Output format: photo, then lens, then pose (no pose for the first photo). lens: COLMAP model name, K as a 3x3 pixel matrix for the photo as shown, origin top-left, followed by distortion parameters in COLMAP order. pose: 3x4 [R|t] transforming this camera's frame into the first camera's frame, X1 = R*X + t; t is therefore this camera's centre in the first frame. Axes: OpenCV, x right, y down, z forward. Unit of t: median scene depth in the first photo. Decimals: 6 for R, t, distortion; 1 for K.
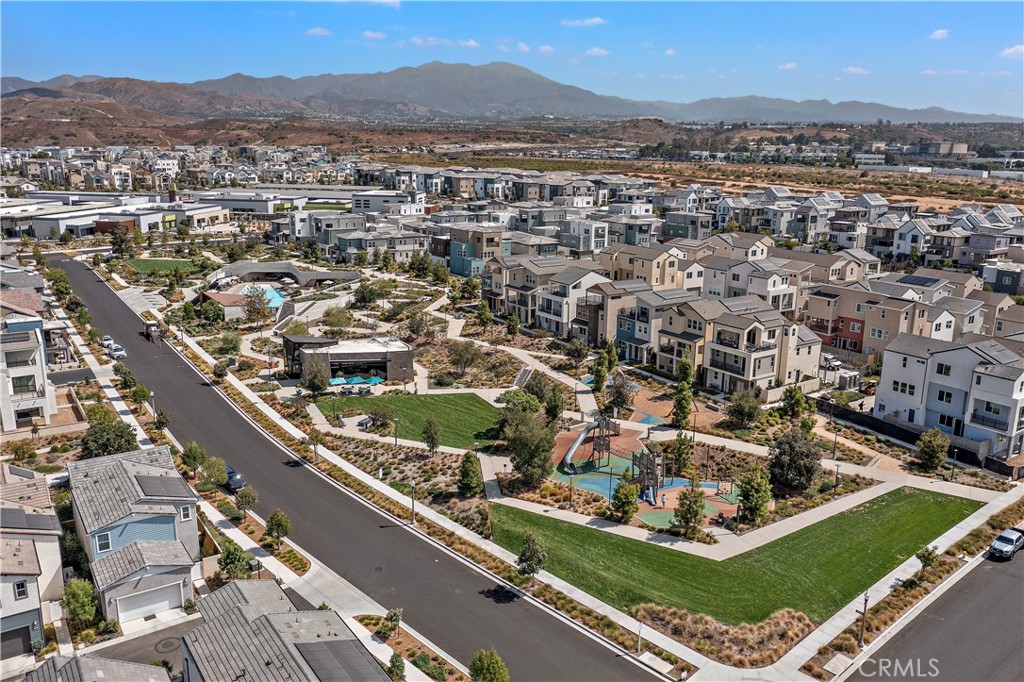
lens RADIAL K [[800.6, 0, 512.0], [0, 800.6, 341.0], [0, 0, 1]] dist [0.004847, 0.002055]
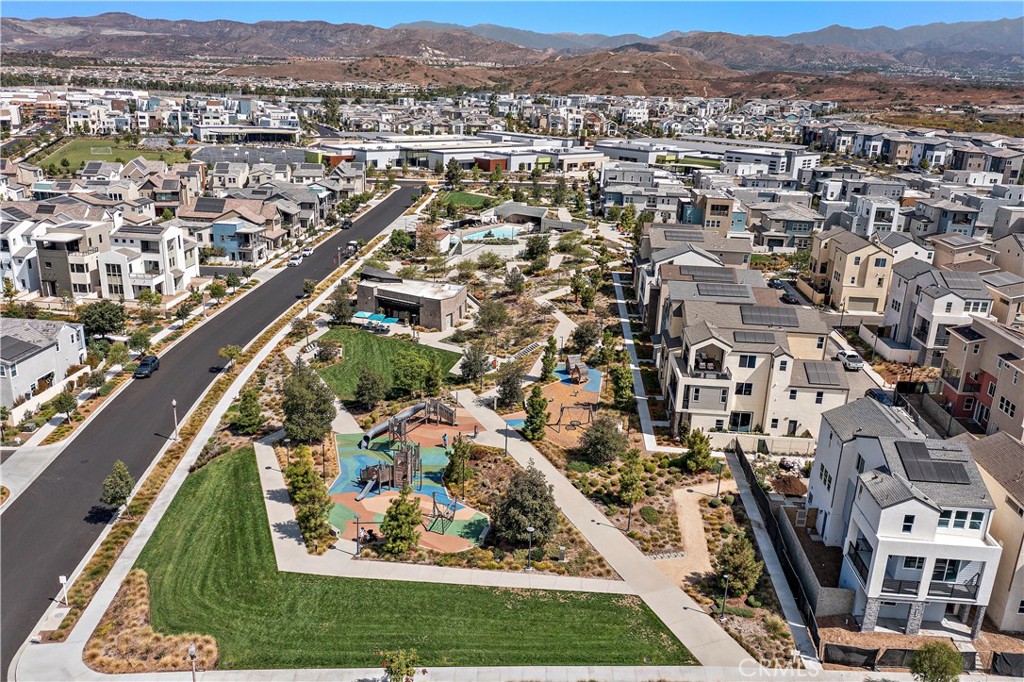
lens RADIAL K [[800.6, 0, 512.0], [0, 800.6, 341.0], [0, 0, 1]] dist [0.004847, 0.002055]
pose [[0.781286, 0.207636, -0.588625, 0.313021], [-0.176415, 0.978054, 0.110849, -0.037299], [0.598724, 0.017237, 0.800770, 0.154816]]
